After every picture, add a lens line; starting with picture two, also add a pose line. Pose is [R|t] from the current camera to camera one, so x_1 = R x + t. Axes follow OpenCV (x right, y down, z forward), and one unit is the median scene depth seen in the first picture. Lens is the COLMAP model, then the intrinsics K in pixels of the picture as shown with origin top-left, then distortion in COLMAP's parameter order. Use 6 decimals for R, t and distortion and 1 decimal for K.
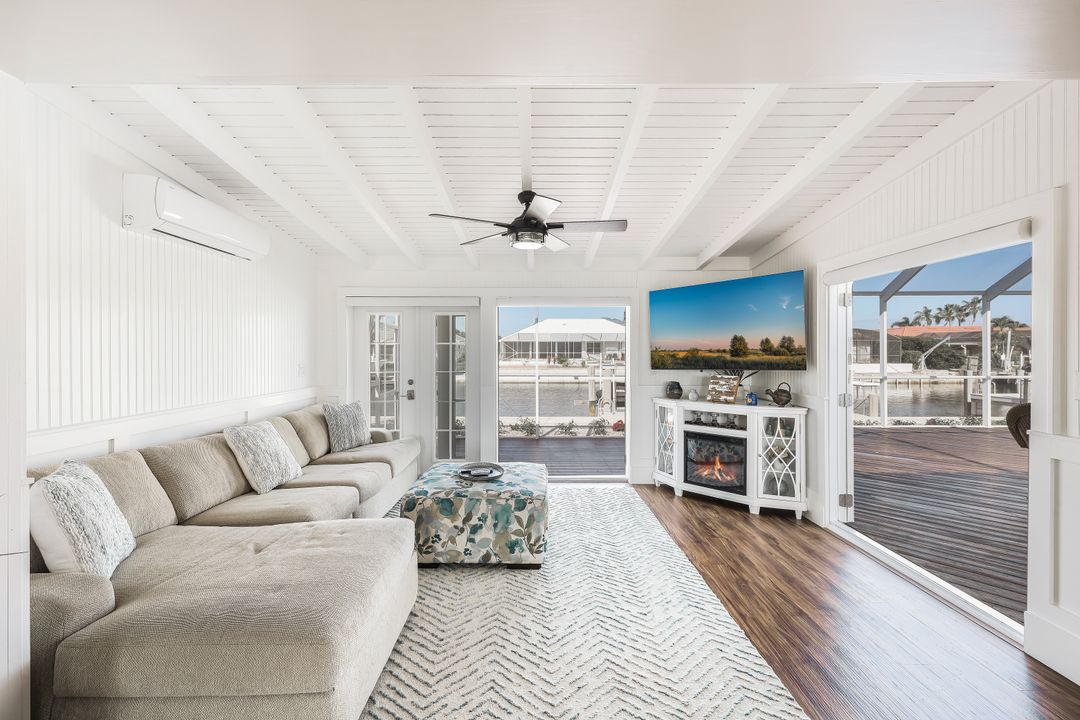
lens RADIAL K [[436.5, 0, 538.6], [0, 436.5, 353.8], [0, 0, 1]] dist [0.000905, 0.000112]
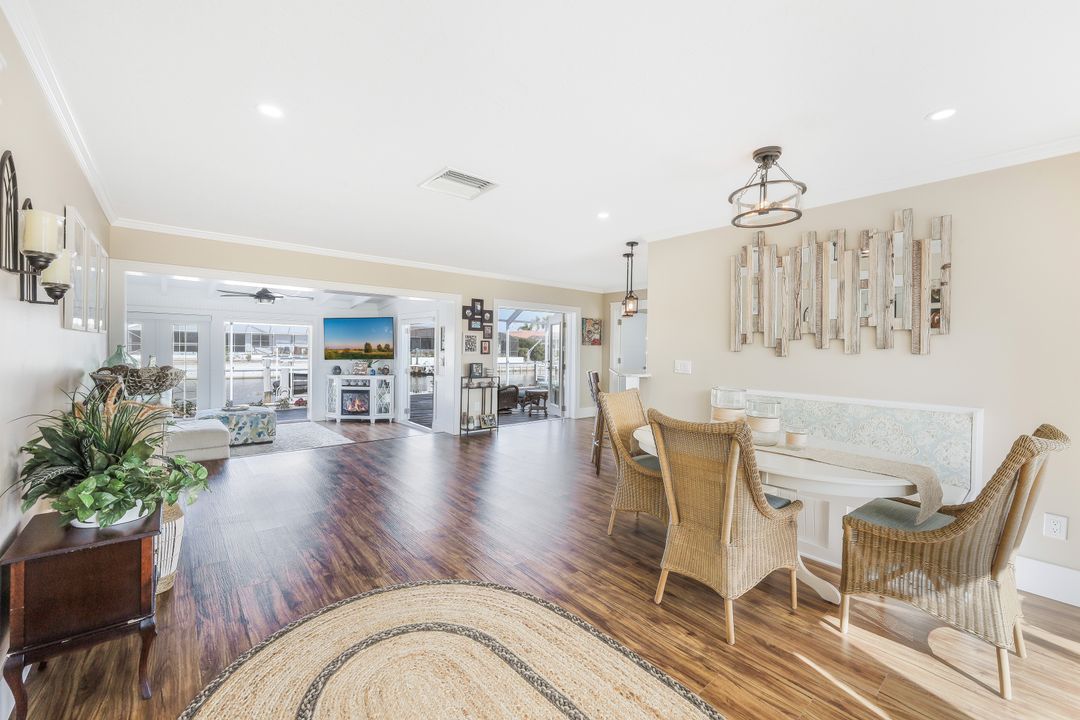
lens RADIAL K [[444.7, 0, 526.7], [0, 444.7, 352.8], [0, 0, 1]] dist [-0.000465, -0.000074]
pose [[0.780515, 0.004671, 0.625120, -0.285077], [-0.011806, 0.999904, 0.007270, -0.017163], [-0.625026, -0.013055, 0.780495, -1.142450]]
